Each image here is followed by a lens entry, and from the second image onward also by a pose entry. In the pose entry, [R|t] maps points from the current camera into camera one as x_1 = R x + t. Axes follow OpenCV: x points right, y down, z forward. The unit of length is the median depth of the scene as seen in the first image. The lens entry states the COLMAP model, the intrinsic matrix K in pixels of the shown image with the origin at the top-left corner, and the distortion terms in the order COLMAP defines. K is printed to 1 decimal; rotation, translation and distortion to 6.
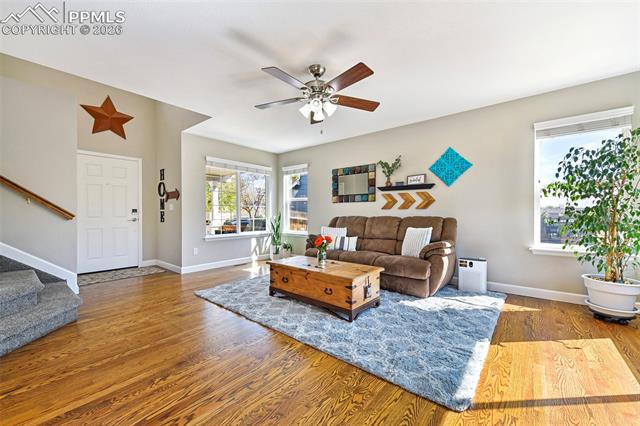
lens RADIAL K [[257.6, 0, 322.7], [0, 257.6, 211.9], [0, 0, 1]] dist [0.007539, -0.001403]
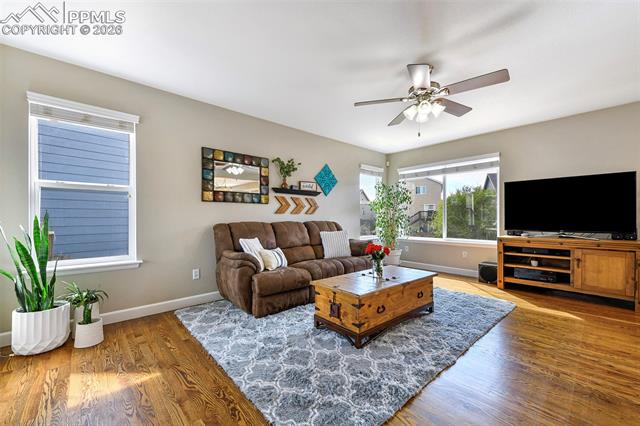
lens RADIAL K [[257.6, 0, 318.0], [0, 257.6, 222.2], [0, 0, 1]] dist [0.007539, -0.001403]
pose [[0.157179, -0.014012, 0.987471, -0.621027], [-0.003837, 0.999883, 0.014799, 0.005905], [-0.987563, -0.006115, 0.157107, 0.740354]]
